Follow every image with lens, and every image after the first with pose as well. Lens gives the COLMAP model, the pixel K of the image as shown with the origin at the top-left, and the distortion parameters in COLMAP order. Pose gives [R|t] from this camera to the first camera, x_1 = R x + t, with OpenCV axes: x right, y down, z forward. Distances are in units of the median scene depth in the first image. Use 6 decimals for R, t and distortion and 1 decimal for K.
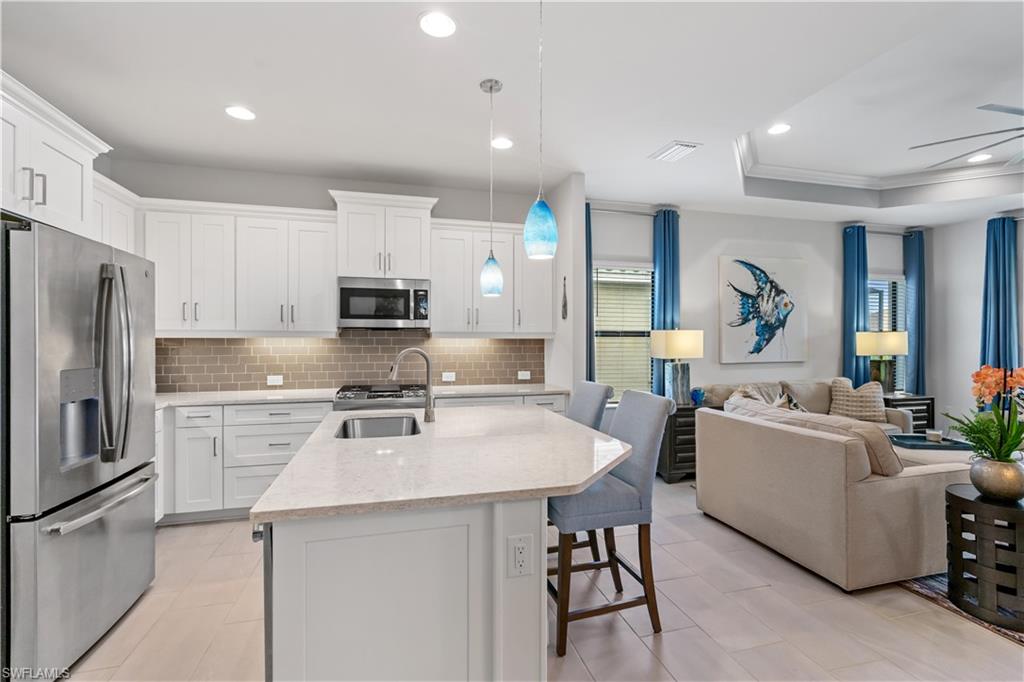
lens RADIAL K [[470.3, 0, 516.4], [0, 470.3, 341.3], [0, 0, 1]] dist [0.000018, 0.000335]
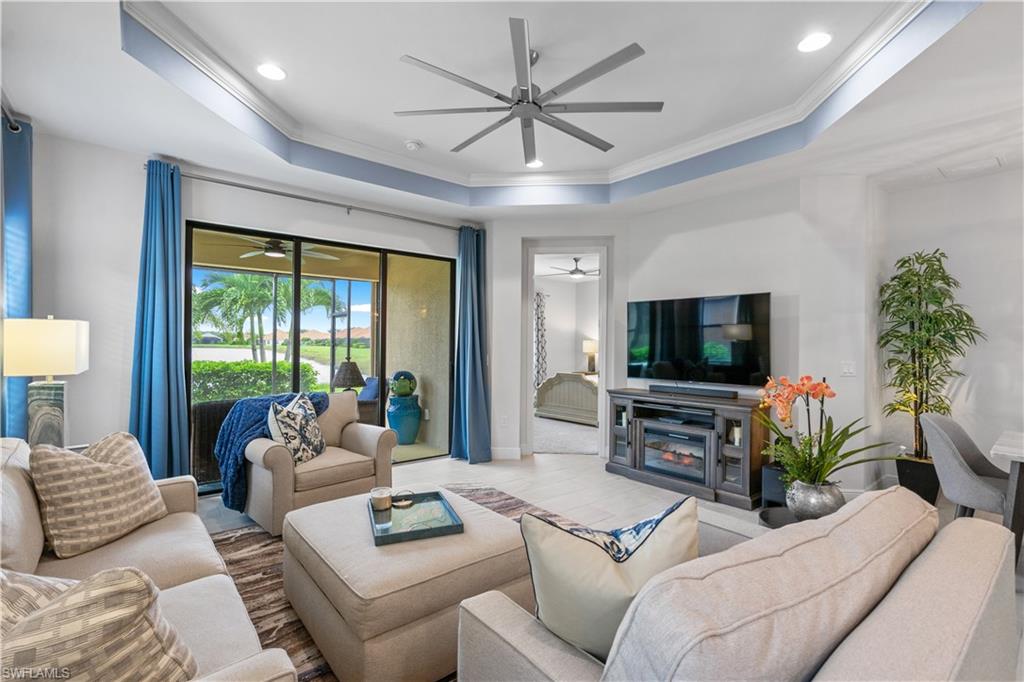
lens RADIAL K [[461.9, 0, 516.8], [0, 461.9, 341.8], [0, 0, 1]] dist [-0.002789, 0.000613]
pose [[-0.406603, 0.001073, 0.913604, 0.205853], [-0.009107, 0.999945, -0.005227, -0.000981], [-0.913560, -0.010445, -0.406570, 0.821410]]
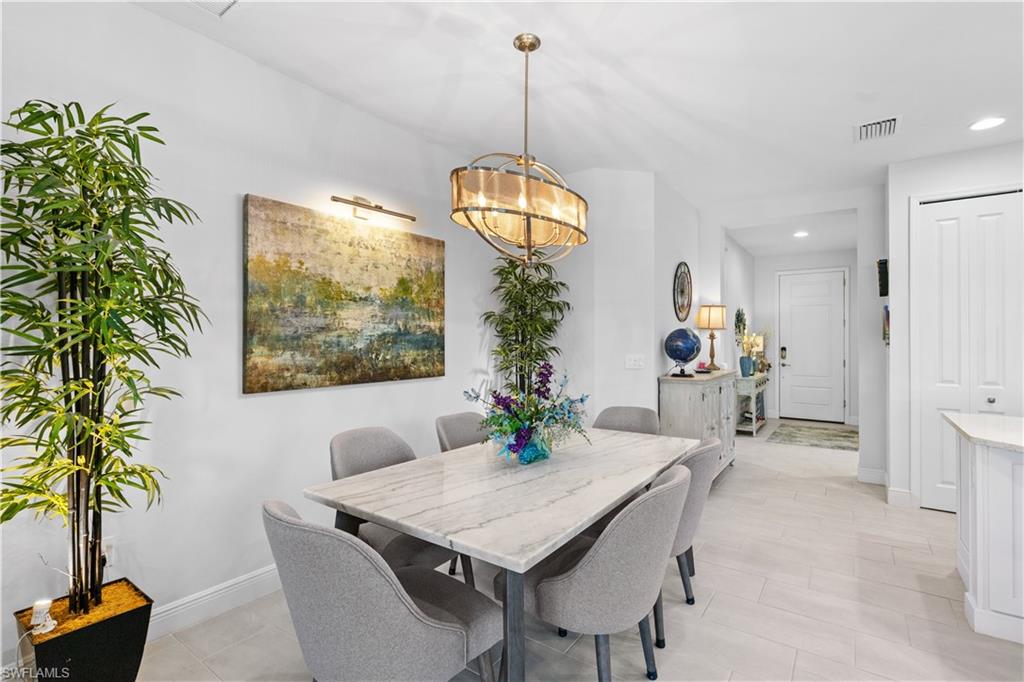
lens RADIAL K [[470.7, 0, 517.1], [0, 470.7, 341.5], [0, 0, 1]] dist [-0.003704, 0.001231]
pose [[-0.779242, 0.000761, -0.626723, 0.599989], [-0.003150, 0.999982, 0.005132, -0.001849], [0.626716, 0.005973, -0.779225, 0.340982]]
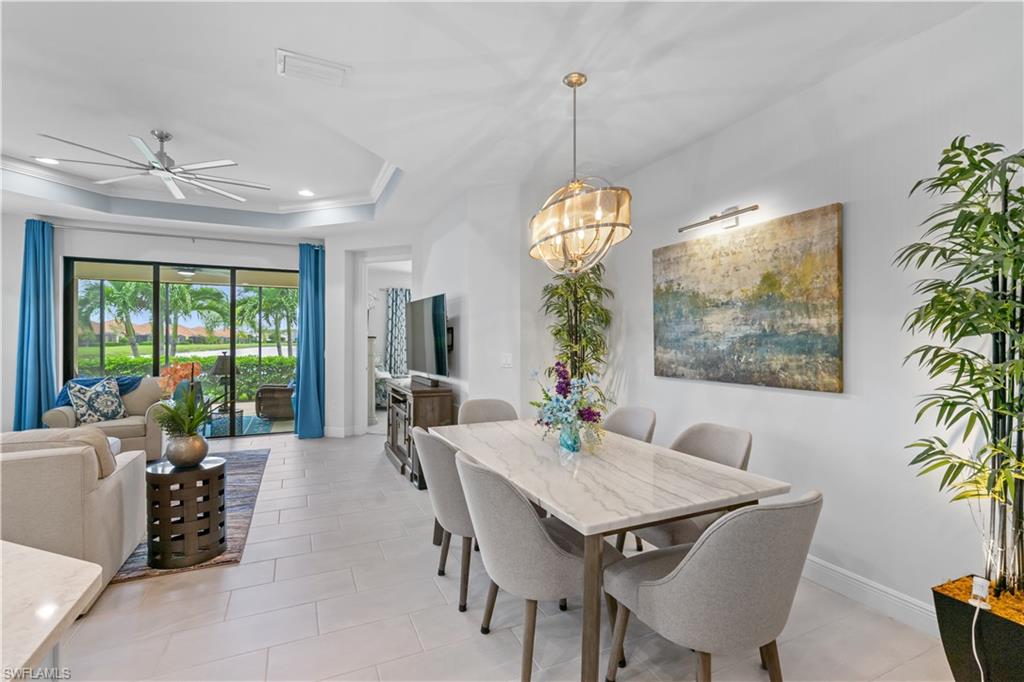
lens RADIAL K [[470.7, 0, 517.1], [0, 470.7, 341.5], [0, 0, 1]] dist [-0.003704, 0.001231]
pose [[-0.169537, -0.001938, 0.985522, -0.159270], [-0.000982, 0.999998, 0.001797, -0.001576], [-0.985523, -0.000663, -0.169539, 0.150496]]
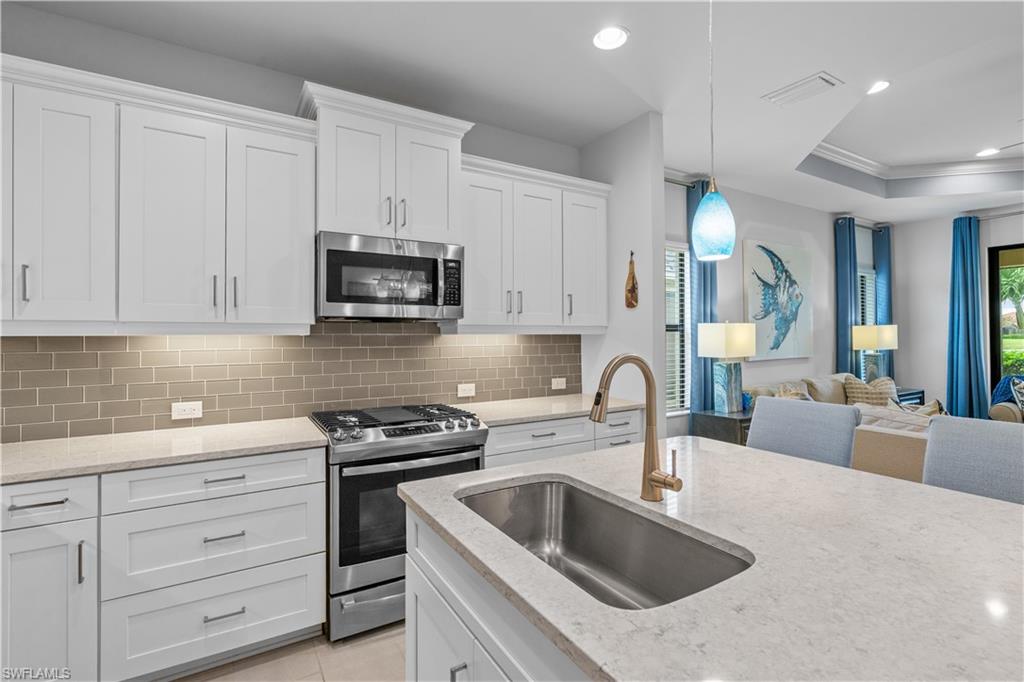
lens RADIAL K [[475.7, 0, 521.1], [0, 475.7, 329.3], [0, 0, 1]] dist [-0.003274, 0.000737]
pose [[0.961555, -0.002595, 0.274599, -0.220993], [0.007143, 0.999853, -0.015562, -0.002041], [-0.274518, 0.016925, 0.961433, 0.263760]]
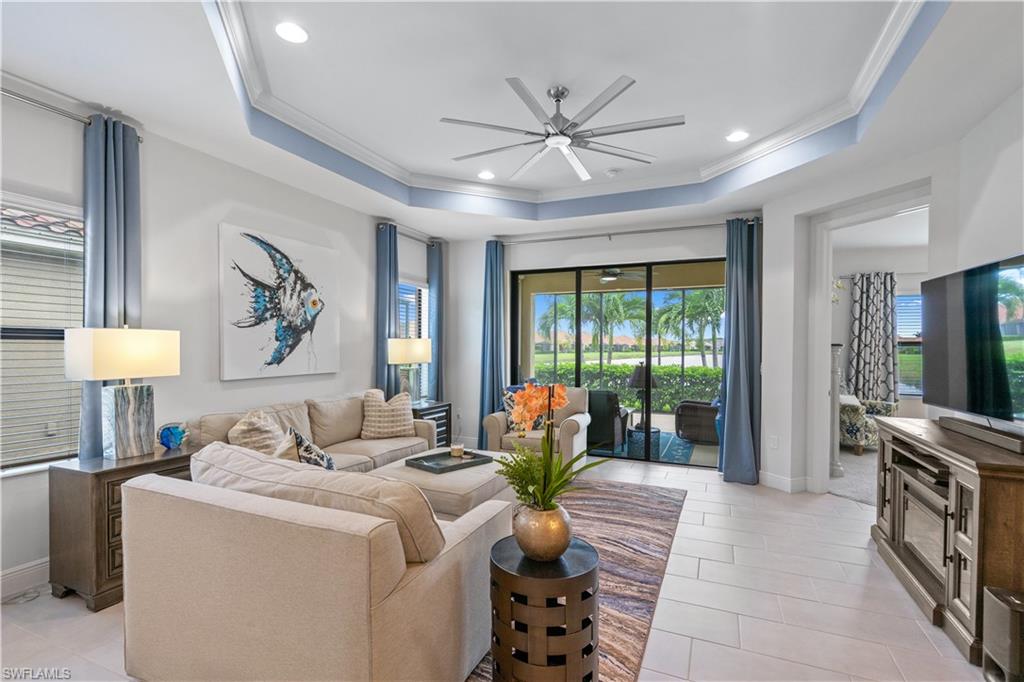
lens RADIAL K [[470.0, 0, 513.5], [0, 470.0, 351.7], [0, 0, 1]] dist [-0.002917, 0.000541]
pose [[0.633553, -0.003541, 0.773691, 0.178757], [-0.004208, 0.999959, 0.008022, -0.002246], [-0.773688, -0.008338, 0.633512, 0.244058]]
